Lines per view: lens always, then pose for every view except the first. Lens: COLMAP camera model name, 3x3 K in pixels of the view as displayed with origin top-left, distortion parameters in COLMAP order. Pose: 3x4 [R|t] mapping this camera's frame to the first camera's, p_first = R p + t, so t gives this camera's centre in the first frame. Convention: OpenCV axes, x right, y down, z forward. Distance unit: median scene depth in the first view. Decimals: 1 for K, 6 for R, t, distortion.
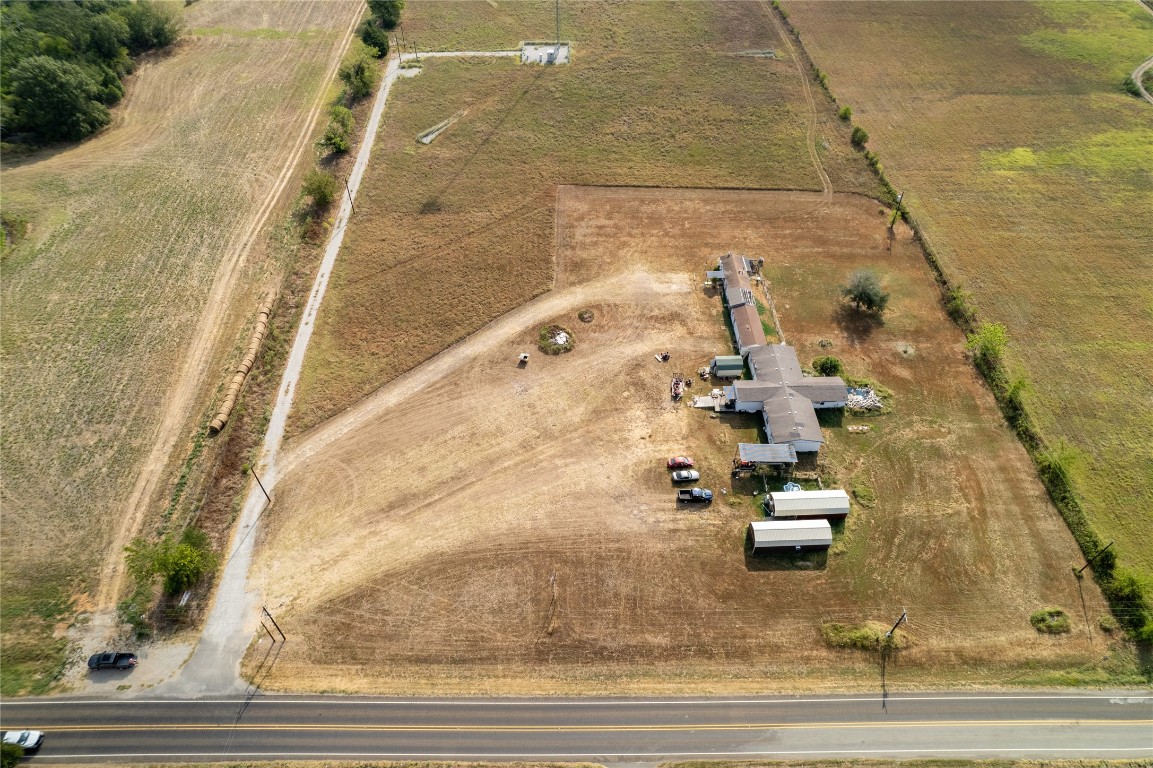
lens RADIAL K [[736.3, 0, 583.6], [0, 736.3, 385.1], [0, 0, 1]] dist [-0.076778, 0.069290]
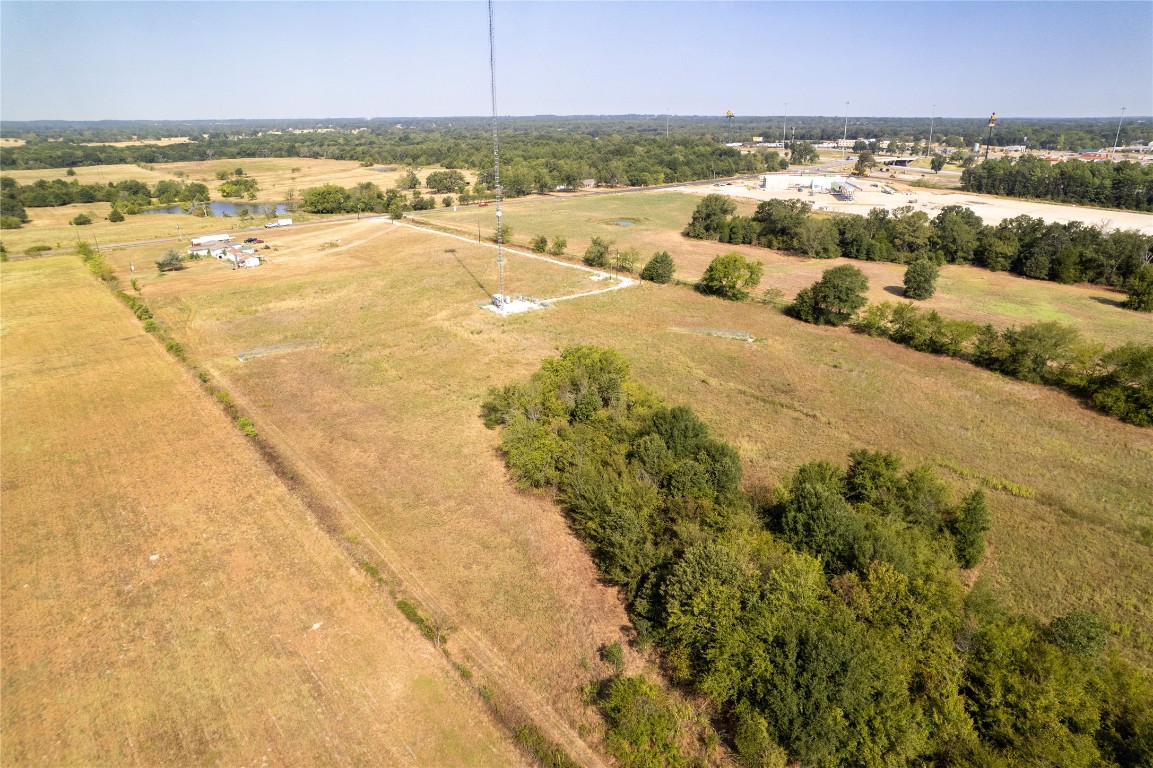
lens RADIAL K [[736.3, 0, 574.7], [0, 736.3, 378.7], [0, 0, 1]] dist [-0.076778, 0.069290]
pose [[-0.804309, 0.207008, -0.556988, 0.608520], [-0.431044, 0.441943, 0.786694, -1.740796], [0.409009, 0.872831, -0.266229, 2.034300]]
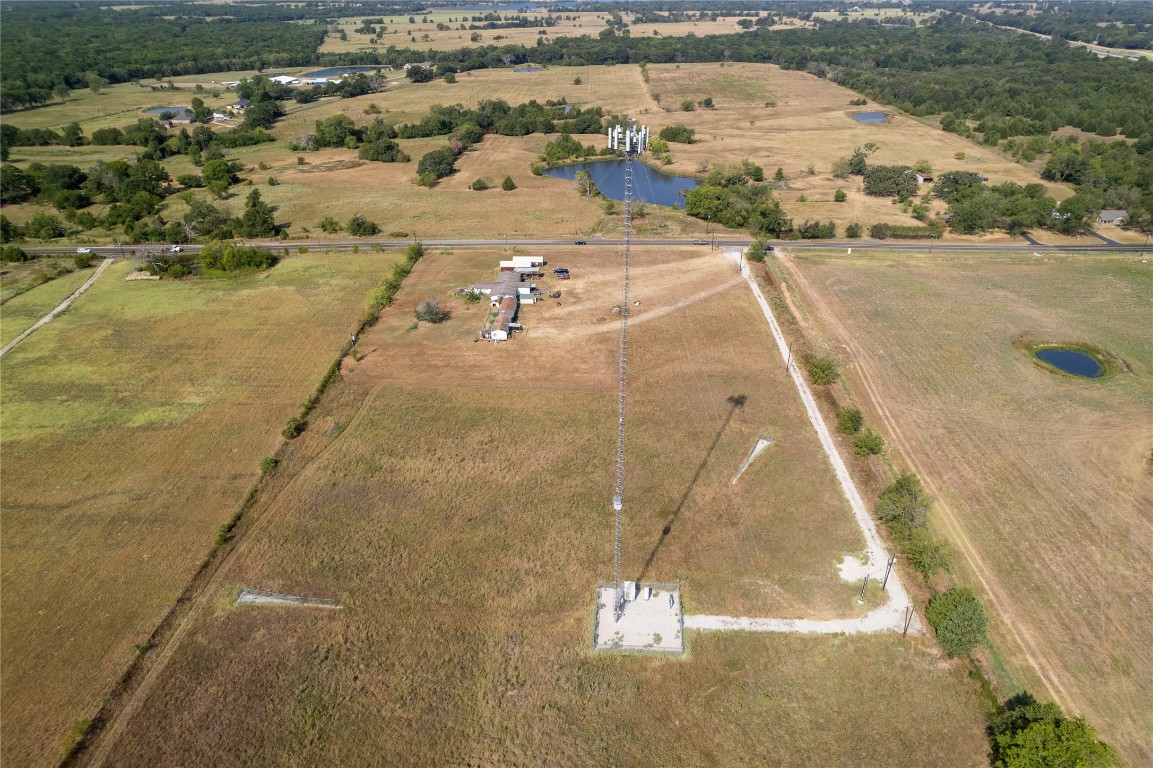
lens RADIAL K [[736.3, 0, 582.2], [0, 736.3, 381.9], [0, 0, 1]] dist [-0.076778, 0.069290]
pose [[-0.997526, -0.031301, 0.062950, -0.058664], [0.053596, 0.240878, 0.969074, -1.573340], [-0.045497, 0.970050, -0.238605, 1.456102]]
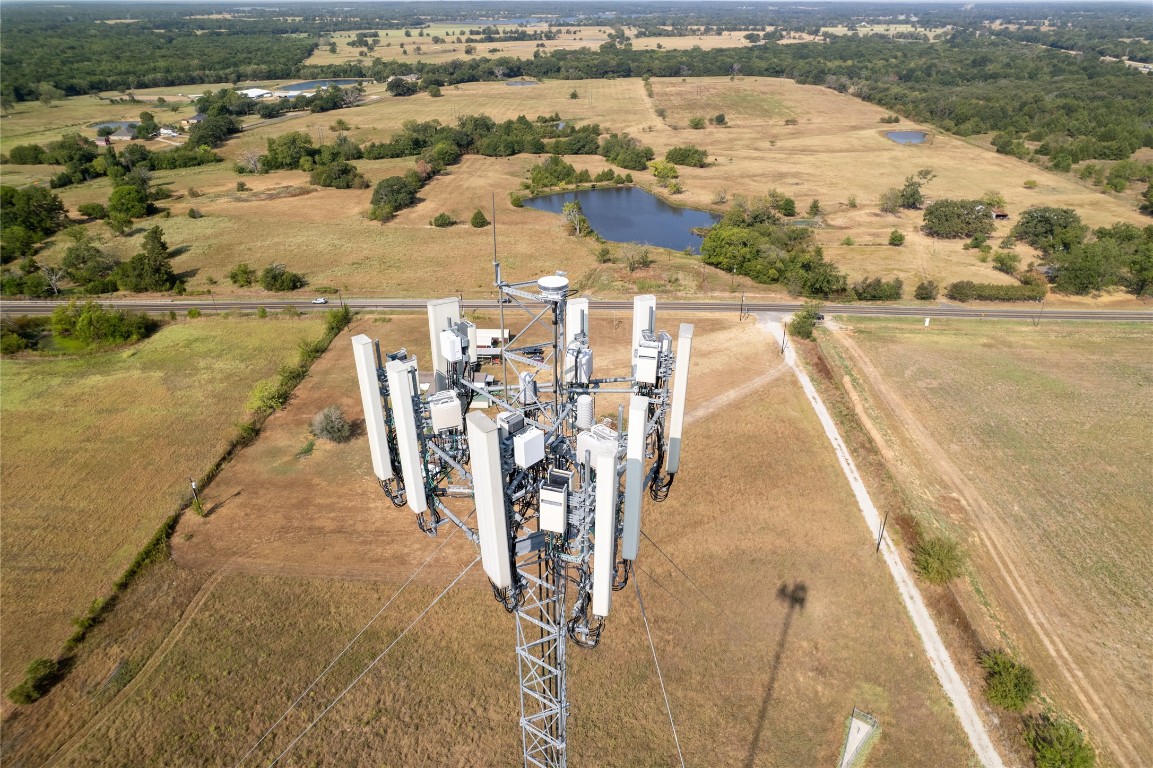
lens RADIAL K [[736.3, 0, 579.3], [0, 736.3, 383.6], [0, 0, 1]] dist [-0.076778, 0.069290]
pose [[-0.996949, -0.036369, 0.069072, -0.059253], [0.057380, 0.258512, 0.964302, -1.127013], [-0.052926, 0.965323, -0.255637, 1.145443]]
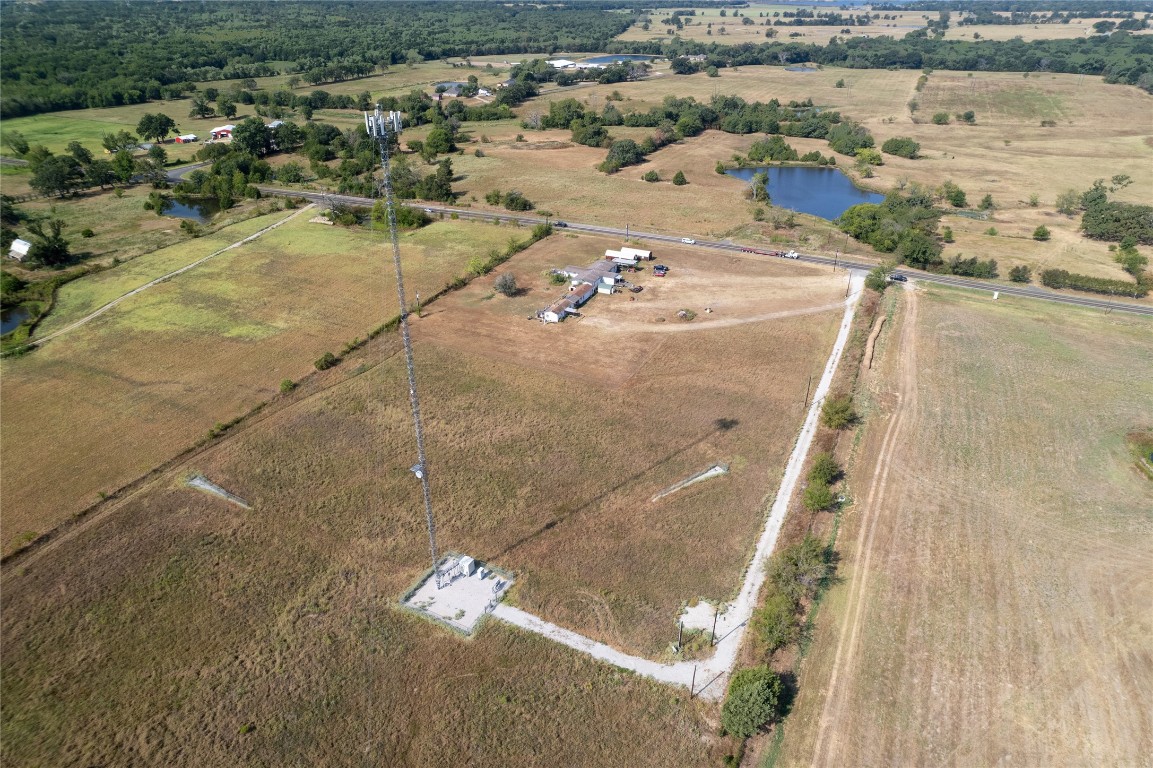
lens RADIAL K [[736.3, 0, 581.8], [0, 736.3, 390.8], [0, 0, 1]] dist [-0.076778, 0.069290]
pose [[-0.887112, -0.230508, 0.399873, -0.497306], [0.337806, 0.266108, 0.902814, -1.486387], [-0.314515, 0.935977, -0.158201, 1.384452]]
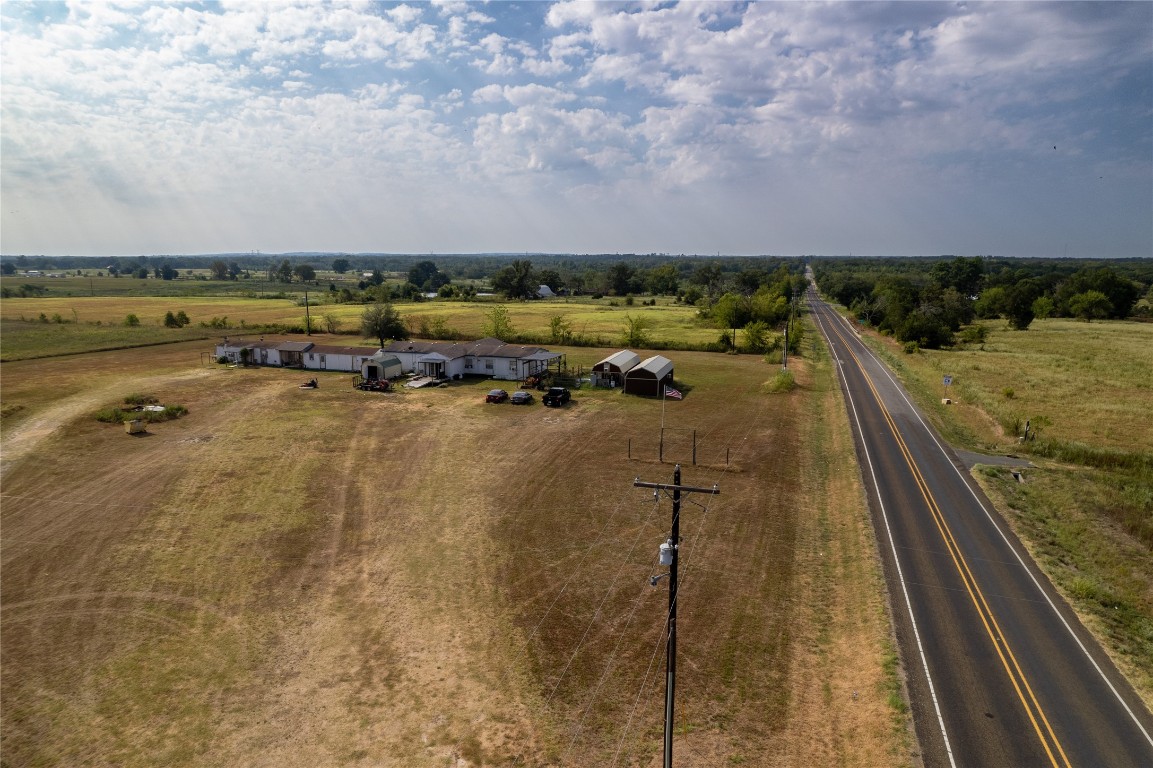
lens RADIAL K [[736.3, 0, 576.0], [0, 736.3, 387.9], [0, 0, 1]] dist [-0.076778, 0.069290]
pose [[0.316444, -0.169123, 0.933413, -0.388021], [0.691381, 0.714839, -0.104870, 0.176309], [-0.649504, 0.678530, 0.343135, 0.560384]]
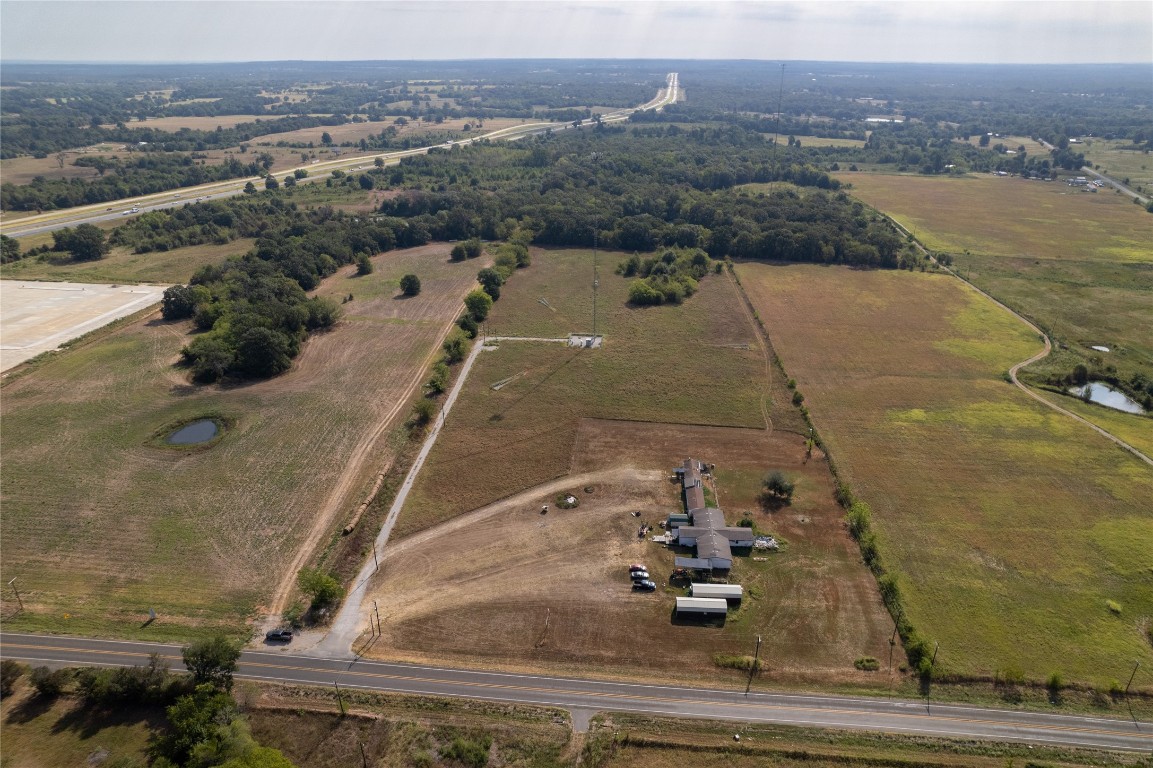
lens RADIAL K [[736.3, 0, 580.7], [0, 736.3, 417.1], [0, 0, 1]] dist [-0.076778, 0.069290]
pose [[0.995357, 0.044293, -0.085454, 0.102672], [-0.071415, 0.935082, -0.347161, 0.278506], [0.064530, 0.351652, 0.933904, -0.442623]]
